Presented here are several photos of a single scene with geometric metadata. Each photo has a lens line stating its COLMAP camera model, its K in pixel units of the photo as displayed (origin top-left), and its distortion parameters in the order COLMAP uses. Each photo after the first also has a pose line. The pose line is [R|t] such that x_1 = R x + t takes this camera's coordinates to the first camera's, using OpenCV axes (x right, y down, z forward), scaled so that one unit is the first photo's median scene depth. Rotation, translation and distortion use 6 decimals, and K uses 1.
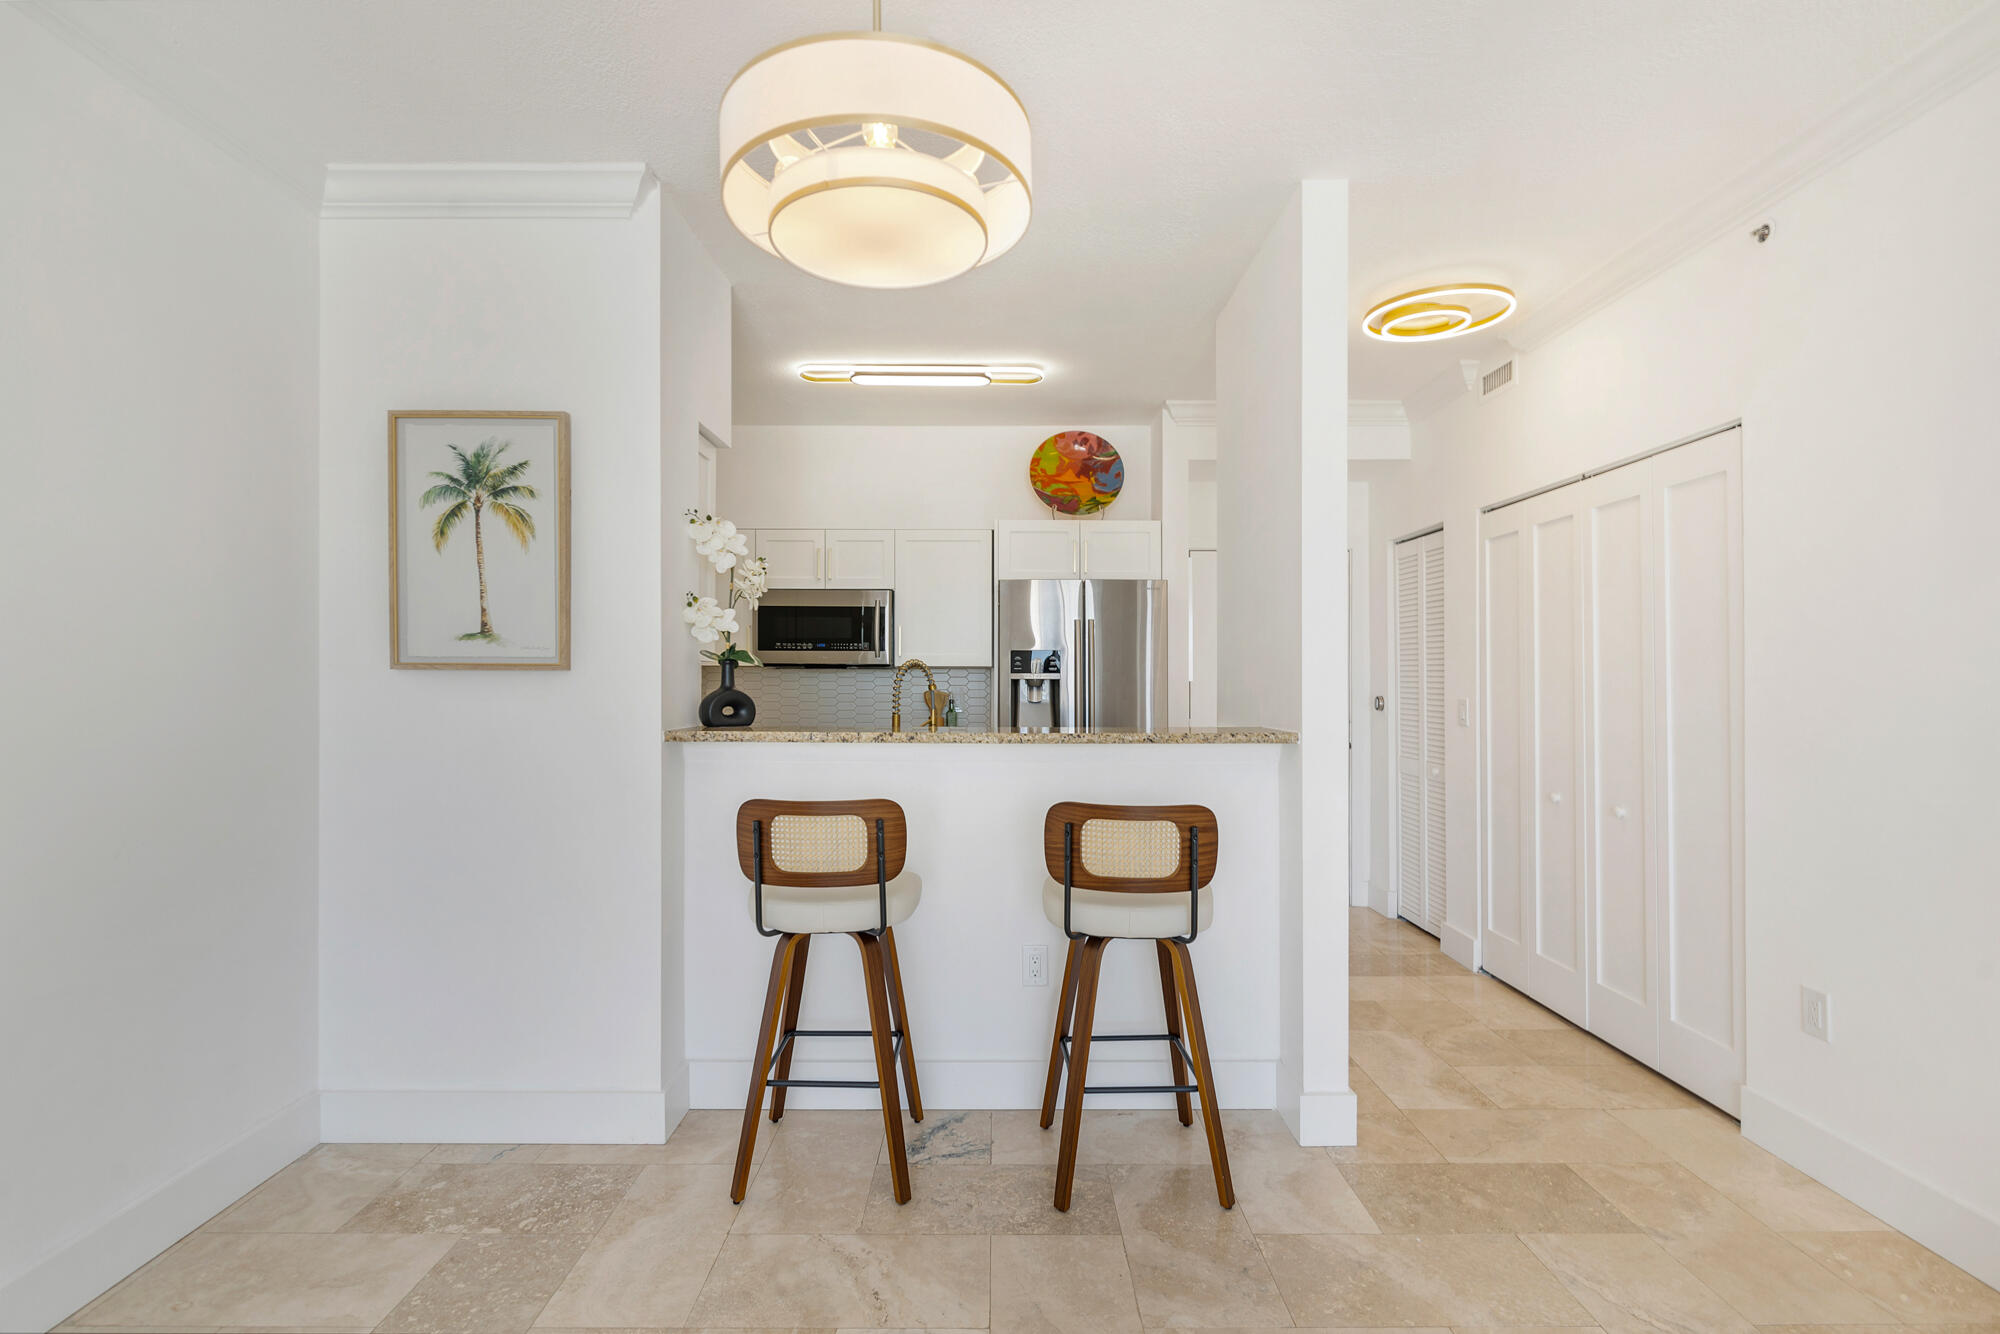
lens RADIAL K [[918.1, 0, 994.3], [0, 918.1, 678.3], [0, 0, 1]] dist [0.001514, -0.000689]
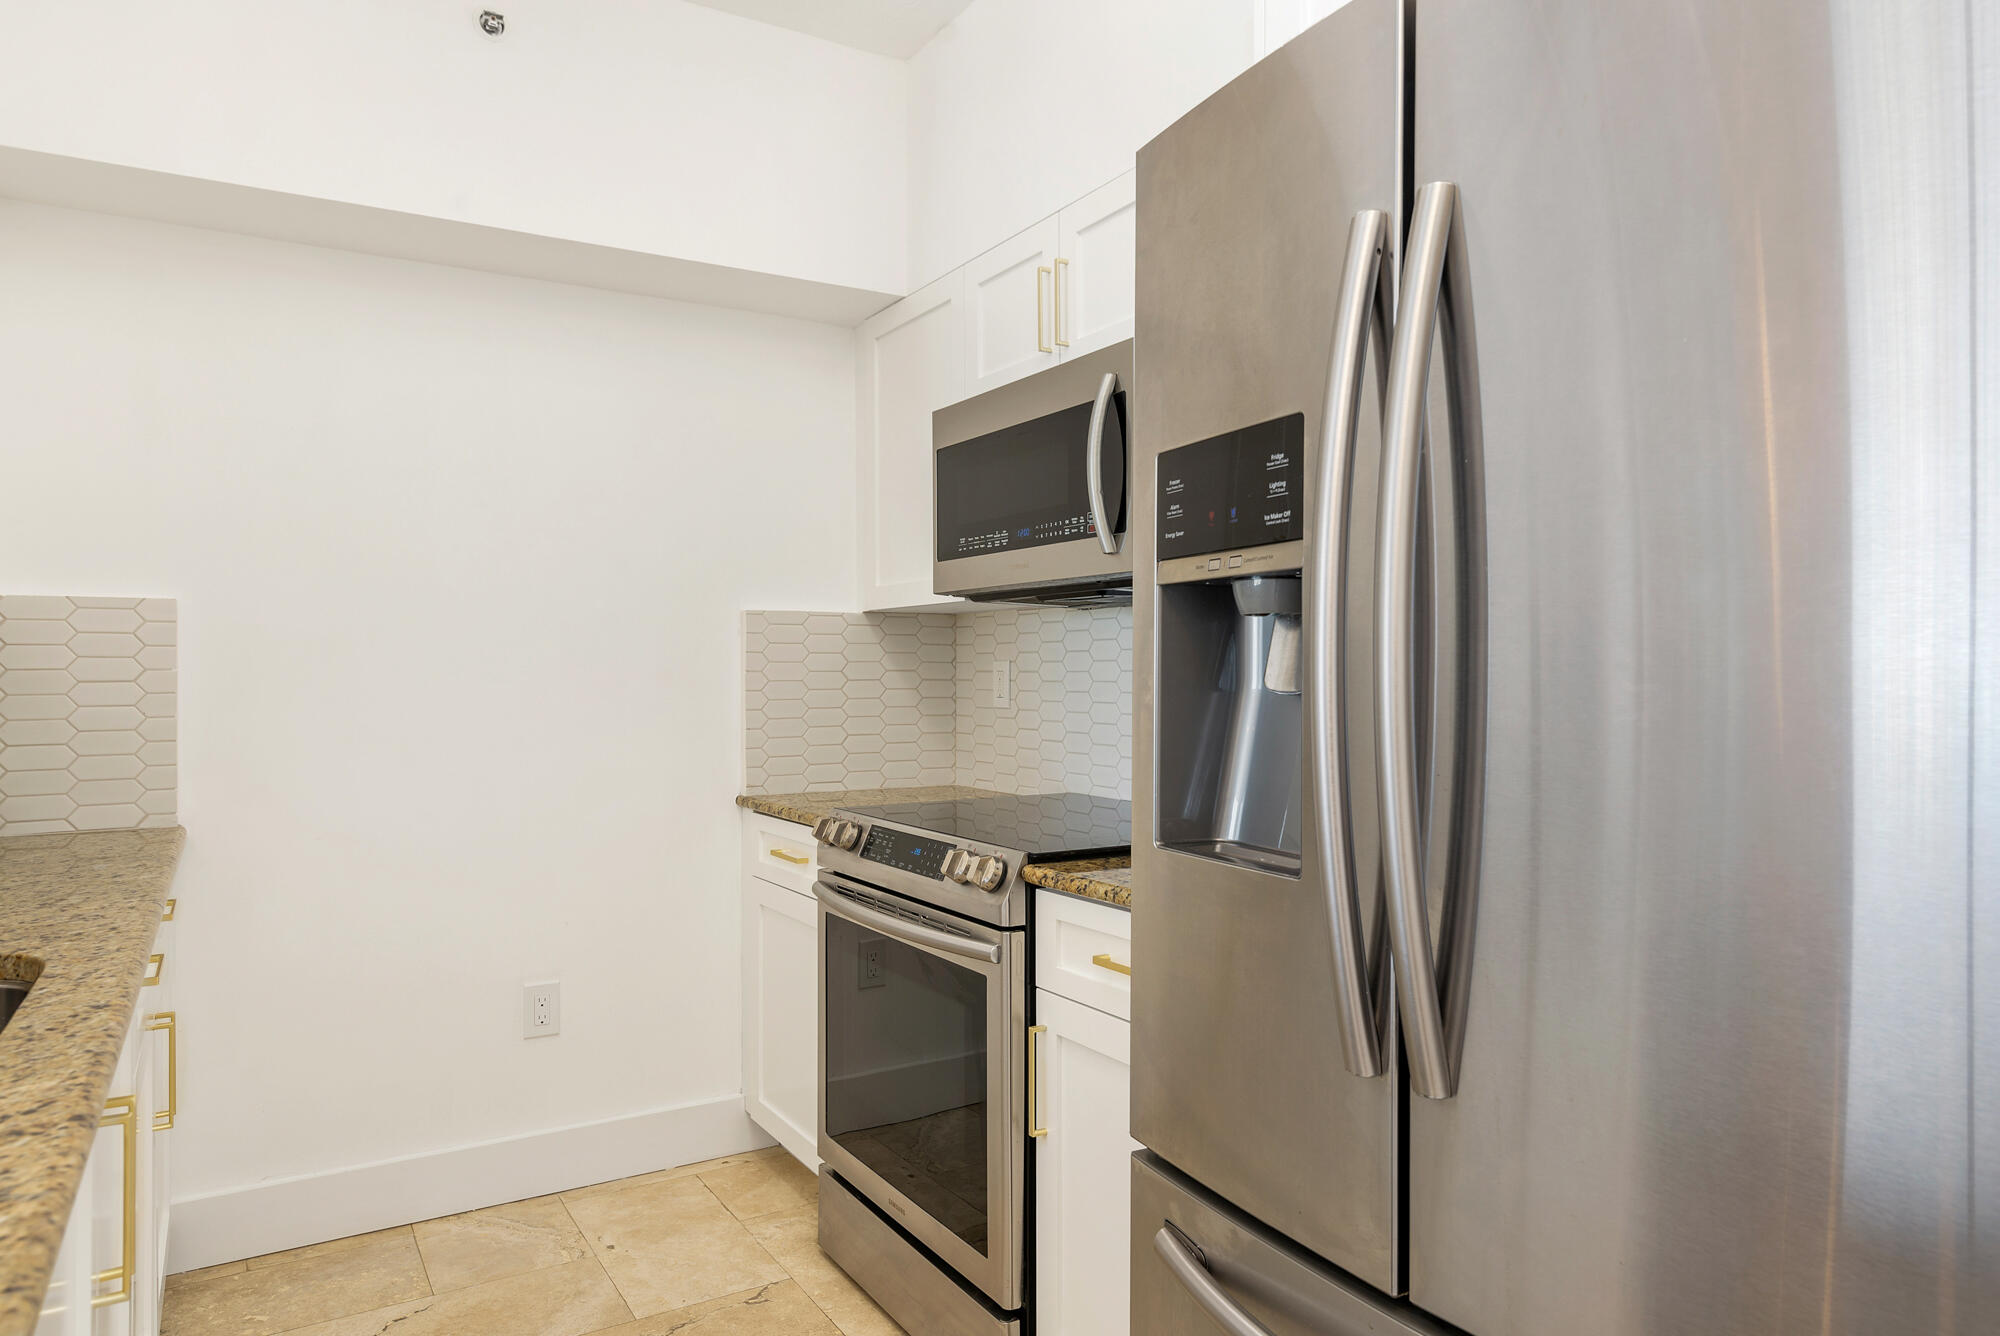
lens RADIAL K [[1265.0, 0, 1001.2], [0, 1265.0, 659.3], [0, 0, 1]] dist [0.004874, 0.004157]
pose [[0.498949, -0.013358, -0.866529, 0.447300], [0.006071, 0.999911, -0.011918, 0.036511], [0.866610, 0.000686, 0.498985, 1.403857]]
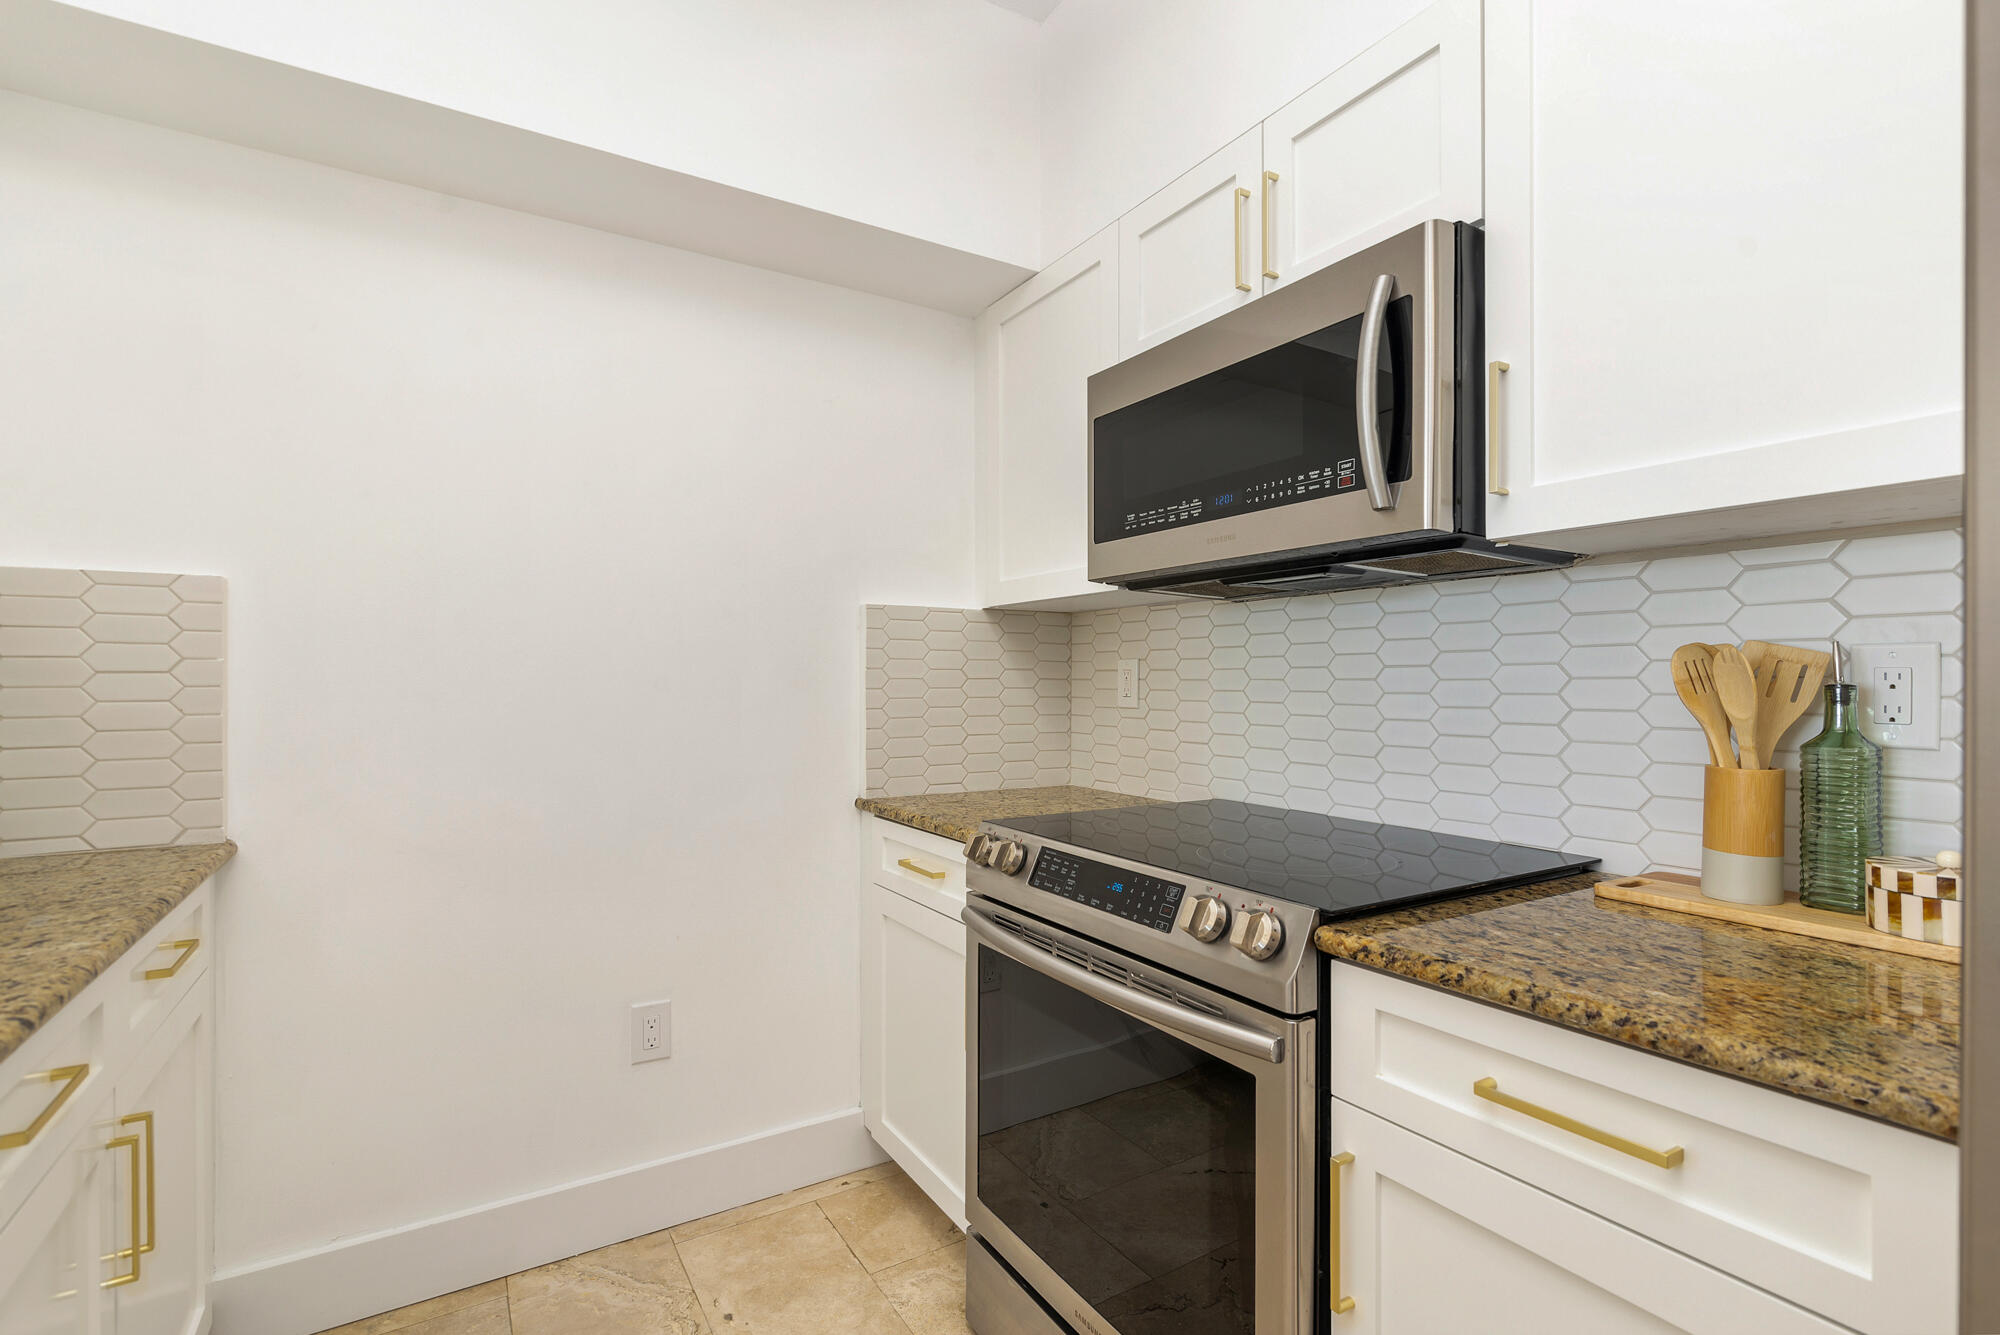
lens RADIAL K [[926.4, 0, 1002.9], [0, 926.4, 678.5], [0, 0, 1]] dist [-0.002108, -0.000573]
pose [[0.505124, -0.004408, -0.863036, 0.072530], [0.001487, 0.999990, -0.004238, 0.045211], [0.863046, 0.000857, 0.505125, 1.475839]]
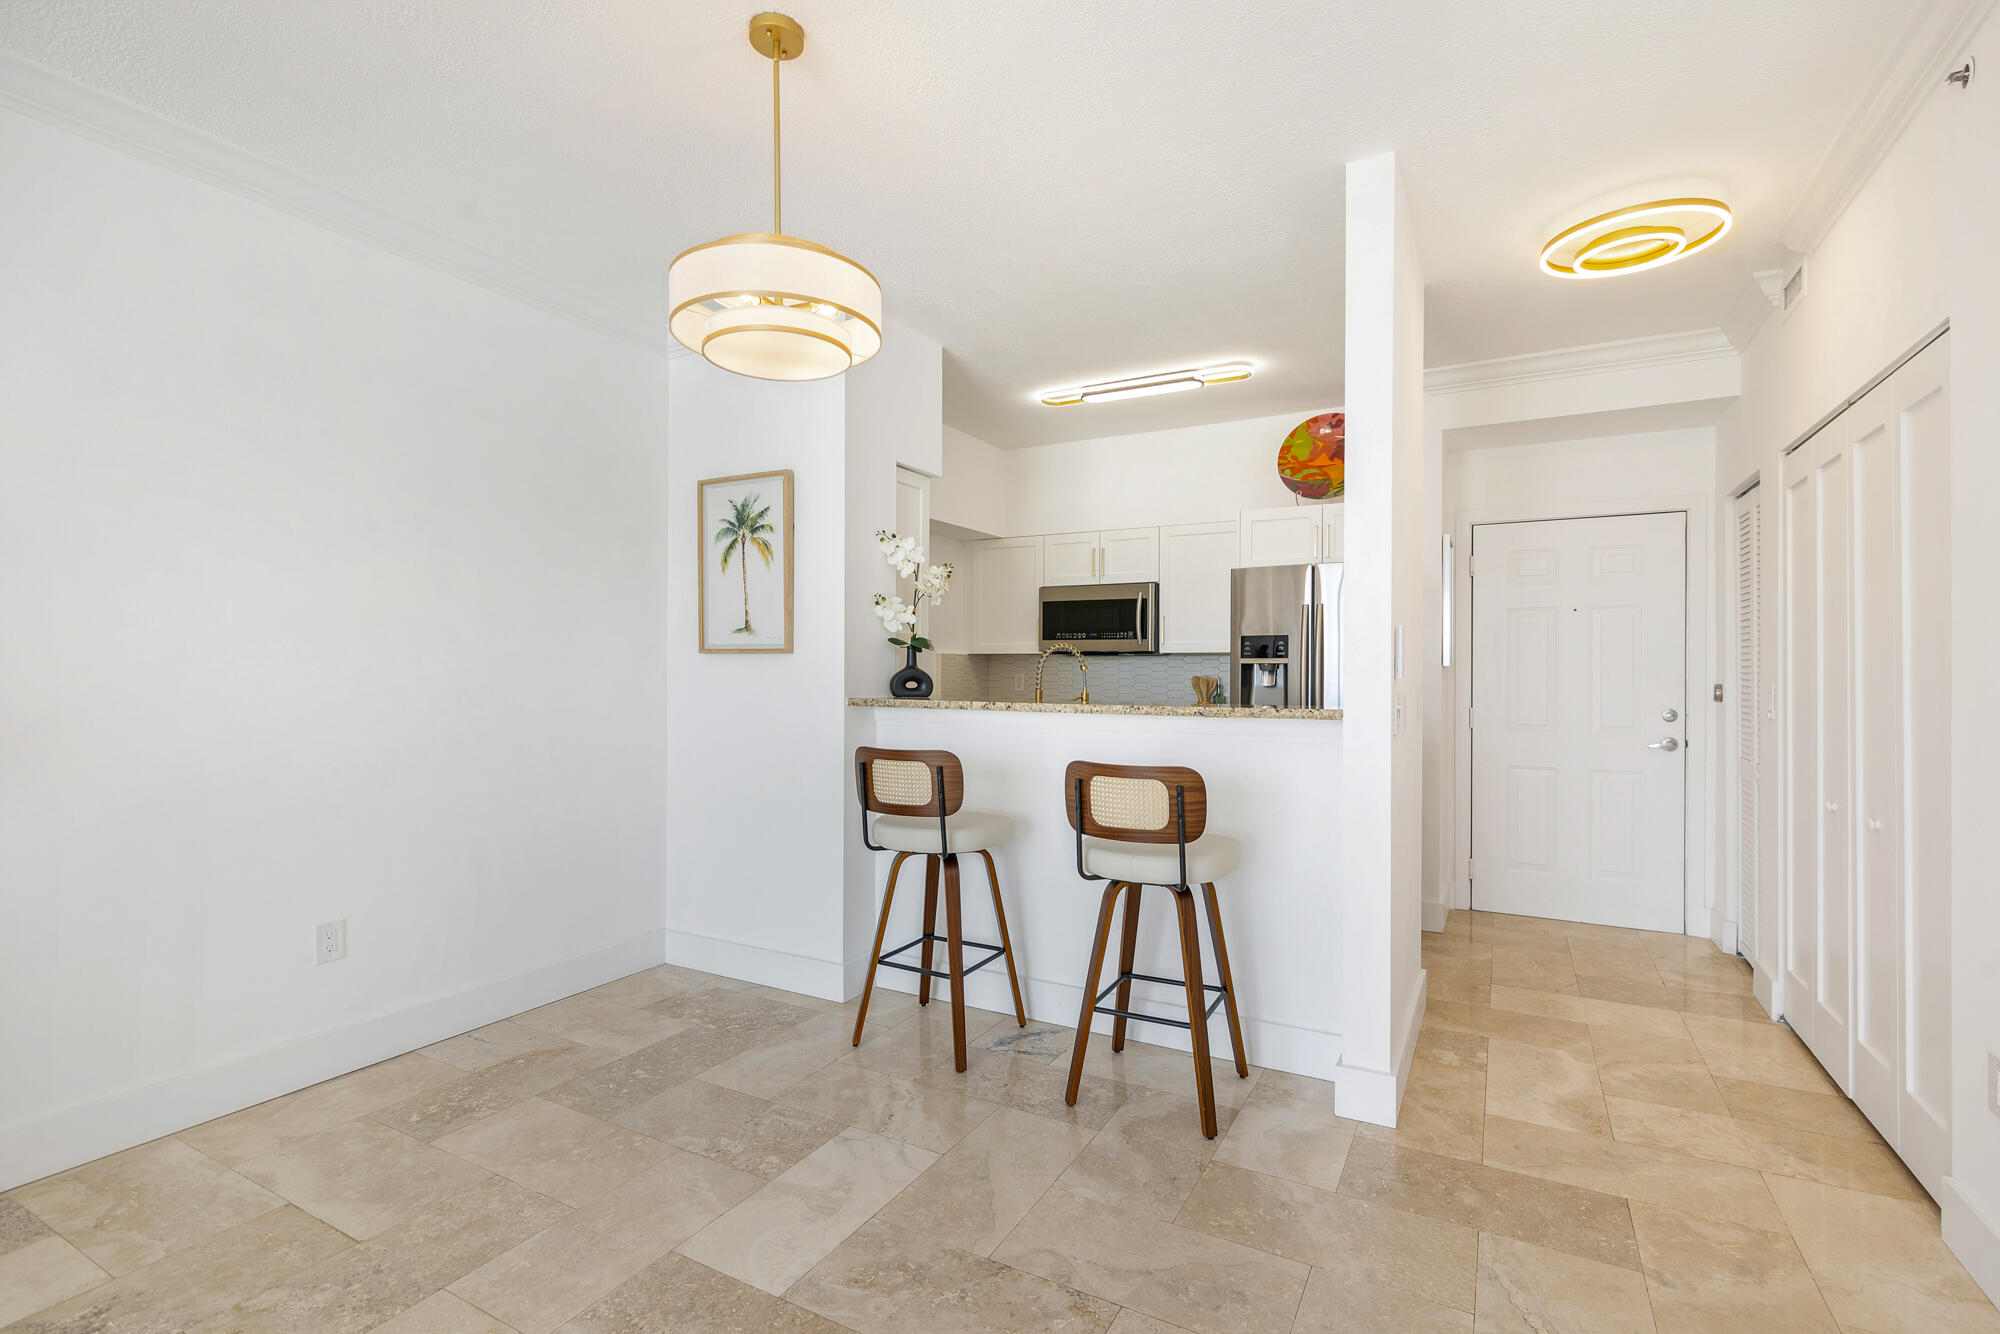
lens RADIAL K [[918.1, 0, 1008.6], [0, 918.1, 672.0], [0, 0, 1]] dist [0.001514, -0.000689]
pose [[0.875702, 0.001750, -0.482848, 0.497076], [-0.002230, 0.999997, -0.000422, 0.019511], [0.482846, 0.001446, 0.875704, -0.064298]]
